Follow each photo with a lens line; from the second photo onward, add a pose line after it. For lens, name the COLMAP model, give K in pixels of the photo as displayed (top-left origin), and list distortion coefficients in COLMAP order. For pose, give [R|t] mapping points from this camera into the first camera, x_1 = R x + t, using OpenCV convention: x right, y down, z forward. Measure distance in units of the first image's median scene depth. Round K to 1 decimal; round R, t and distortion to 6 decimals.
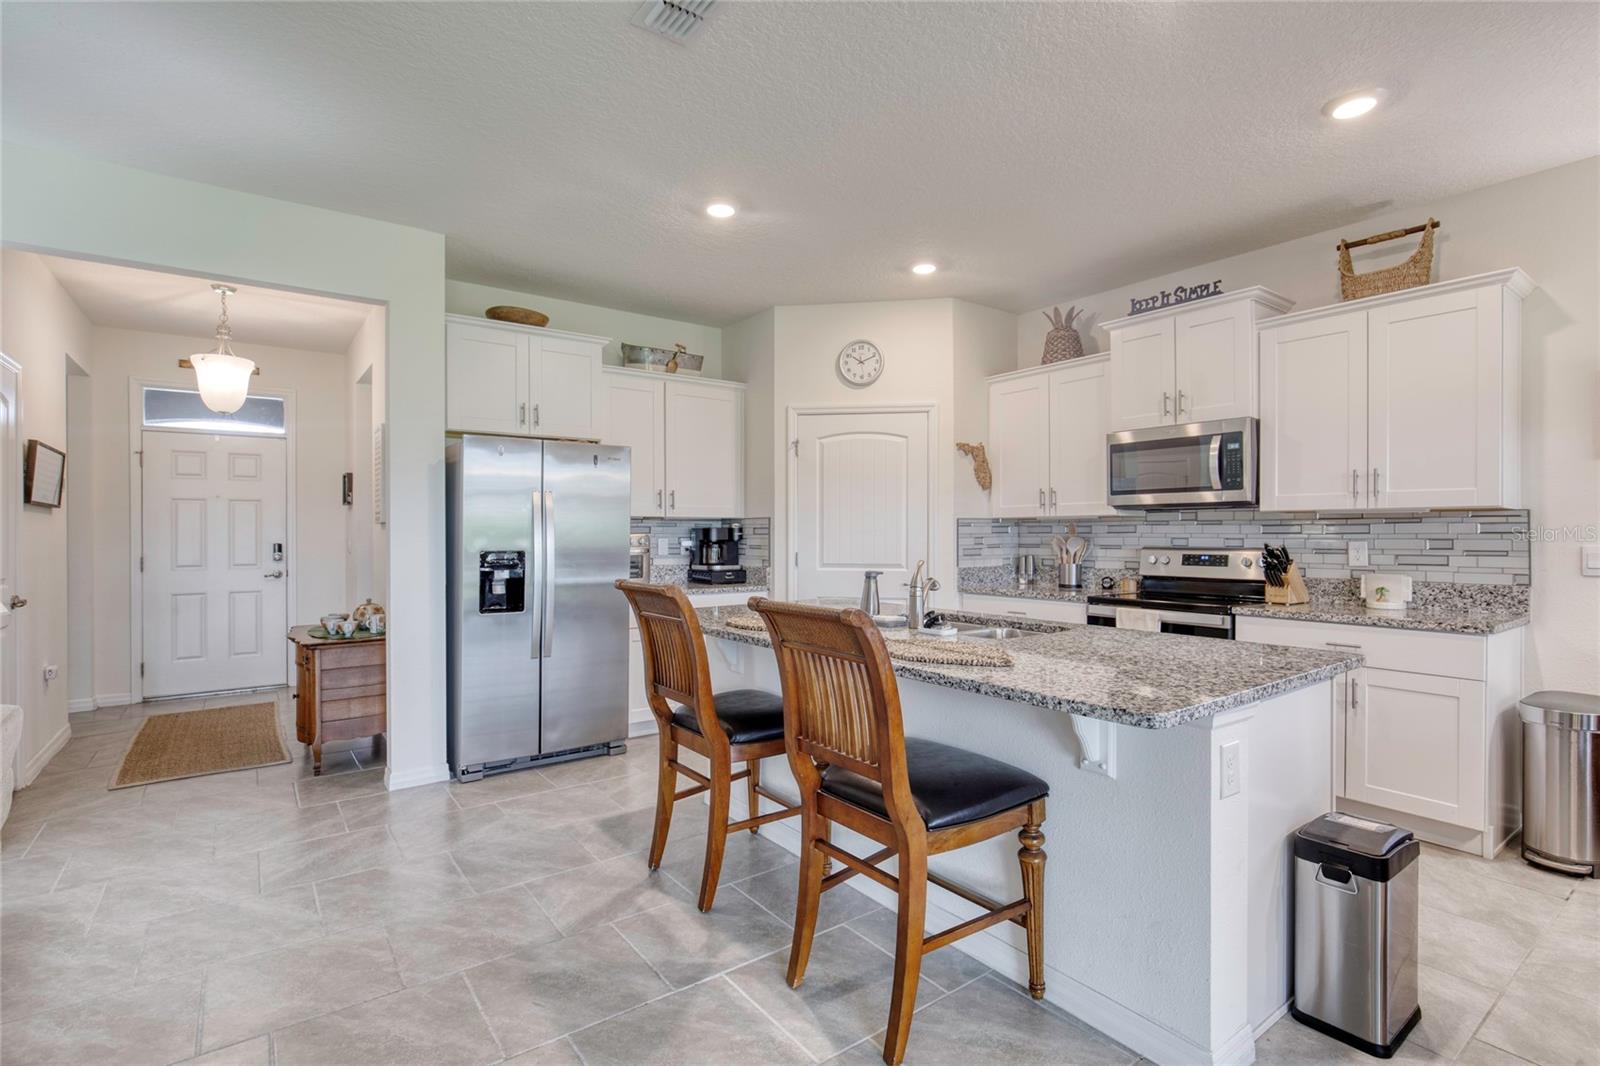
lens RADIAL K [[768.1, 0, 802.9], [0, 768.1, 540.1], [0, 0, 1]] dist [-0.002615, -0.000362]
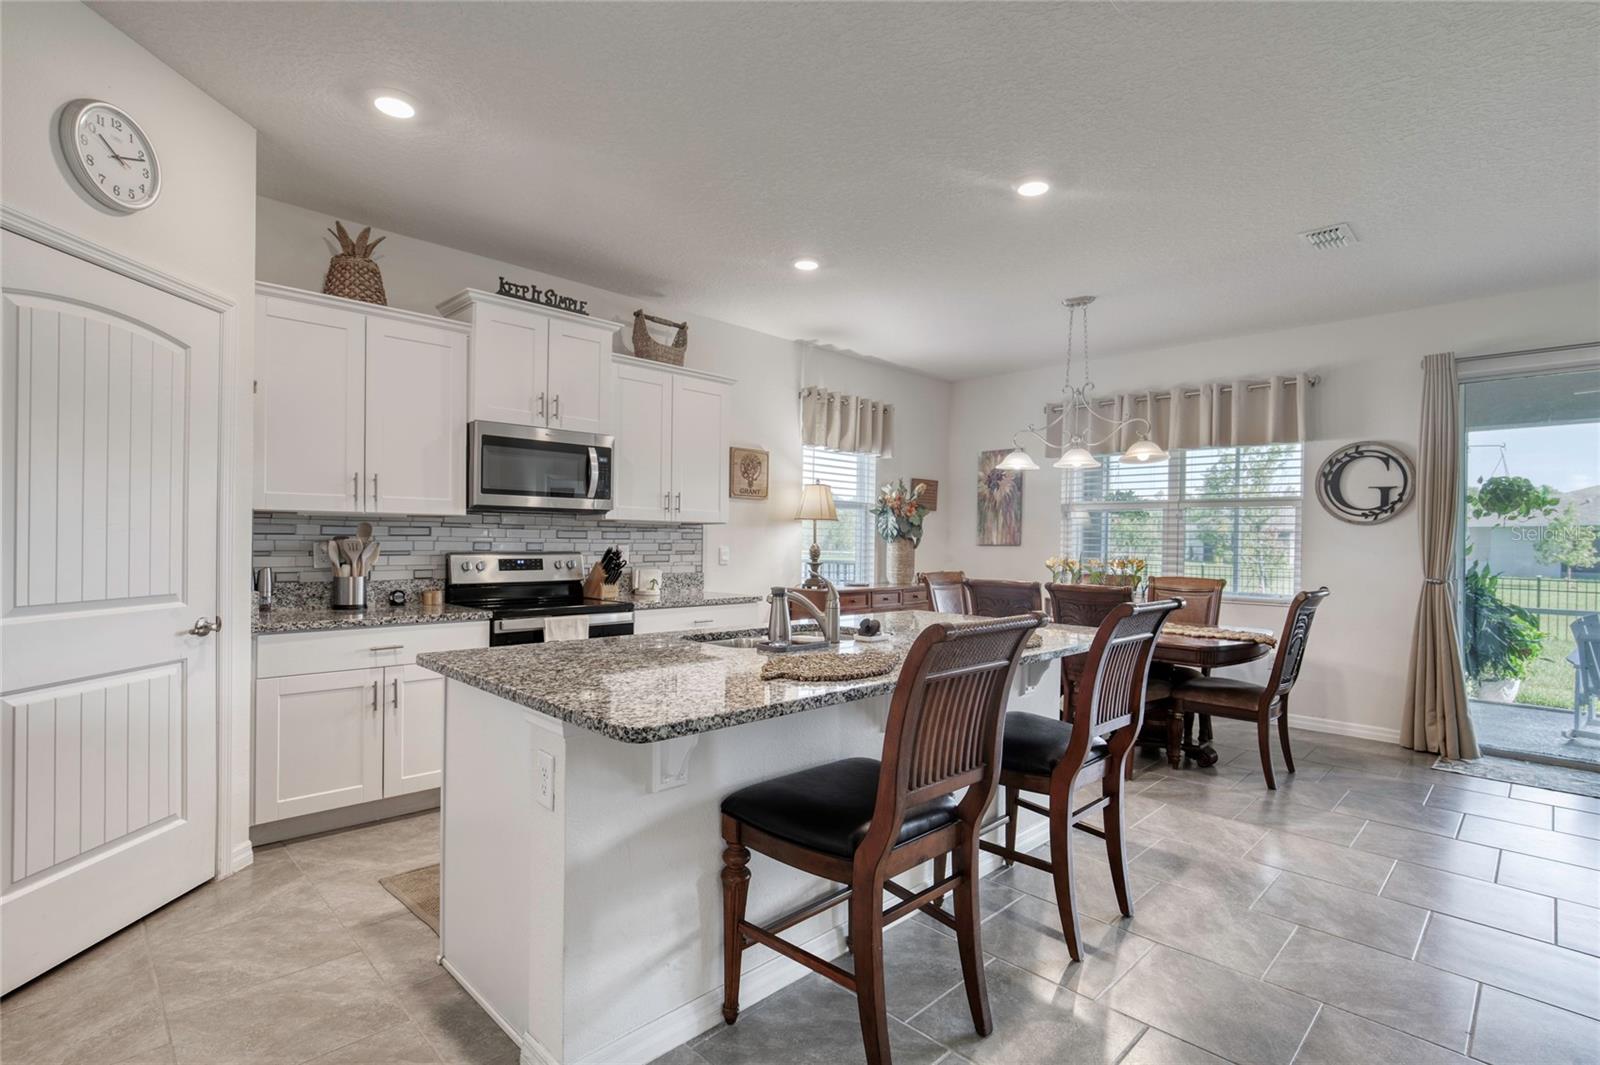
lens RADIAL K [[768.1, 0, 802.2], [0, 768.1, 526.4], [0, 0, 1]] dist [-0.002615, -0.000362]
pose [[-0.141567, 0.018638, 0.989753, -0.515905], [-0.001004, 0.999820, -0.018971, -0.004648], [-0.989928, -0.003680, -0.141522, 0.790528]]
